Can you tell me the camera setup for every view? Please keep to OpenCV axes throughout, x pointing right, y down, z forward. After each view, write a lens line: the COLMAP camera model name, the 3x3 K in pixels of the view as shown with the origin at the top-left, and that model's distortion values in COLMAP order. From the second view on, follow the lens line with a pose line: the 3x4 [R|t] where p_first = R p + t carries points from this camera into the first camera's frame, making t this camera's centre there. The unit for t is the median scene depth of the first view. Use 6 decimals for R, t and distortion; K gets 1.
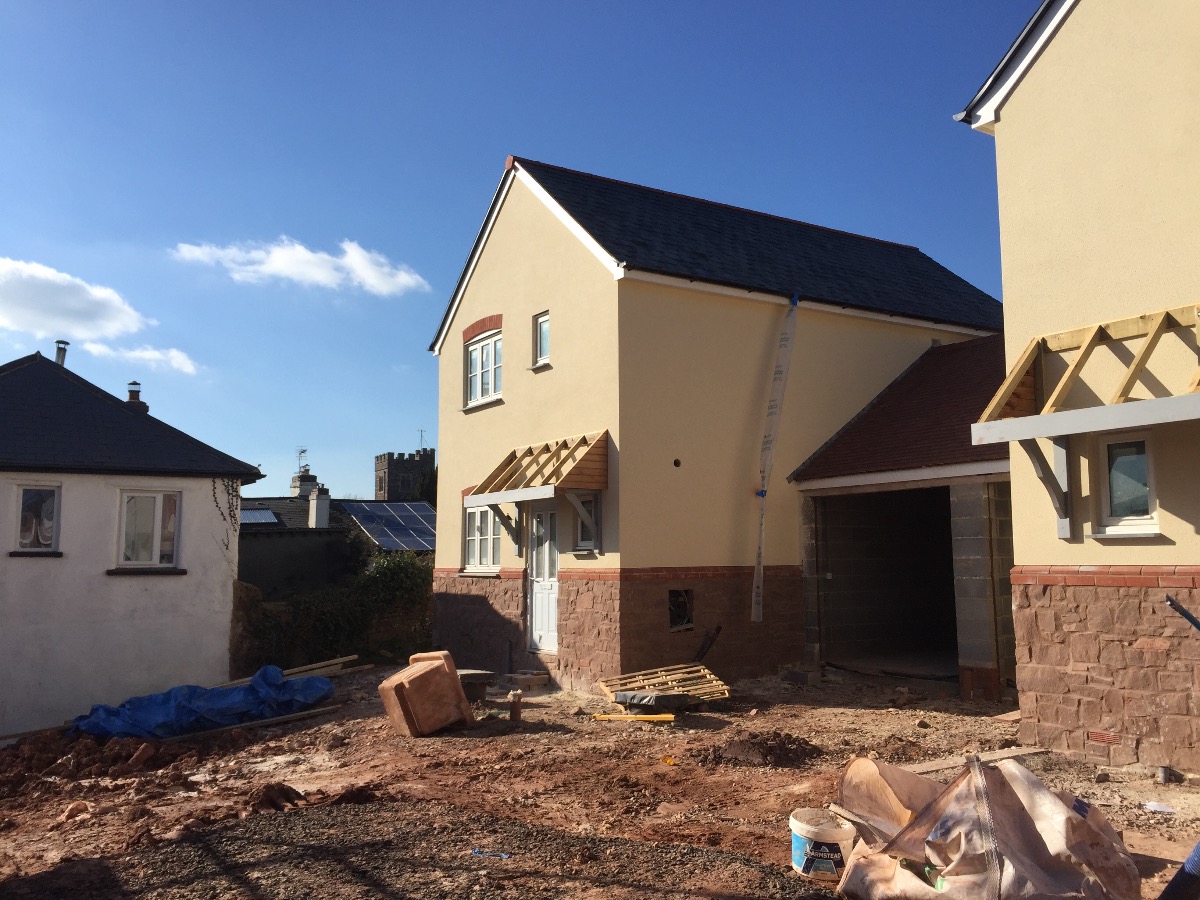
lens RADIAL K [[1000.3, 0, 595.6], [0, 1000.3, 456.3], [0, 0, 1]] dist [0.093641, -0.130226]
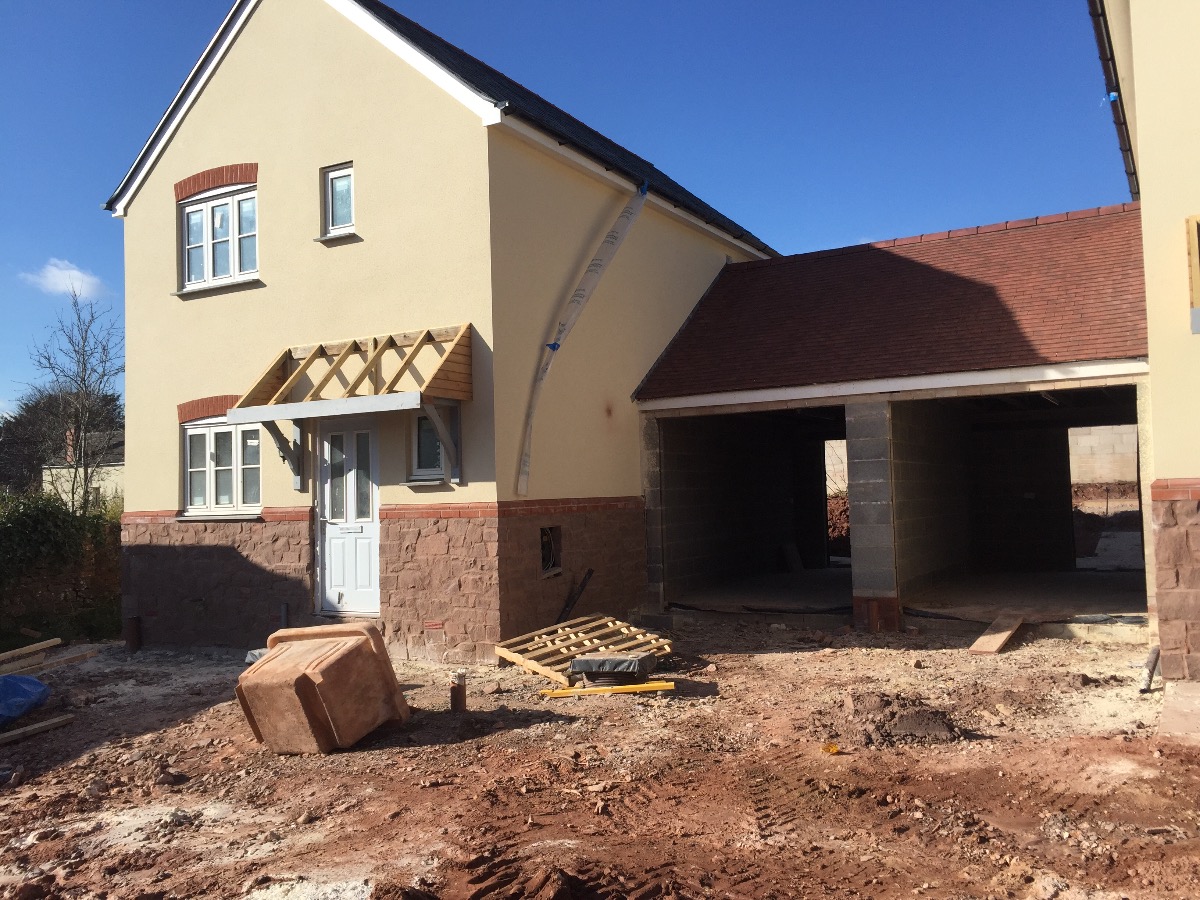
lens RADIAL K [[1000.3, 0, 595.6], [0, 1000.3, 456.3], [0, 0, 1]] dist [0.093641, -0.130226]
pose [[0.891926, 0.001920, 0.452177, -0.304042], [-0.027326, 0.998392, 0.049661, 0.041655], [-0.451355, -0.056651, 0.890545, 0.316358]]
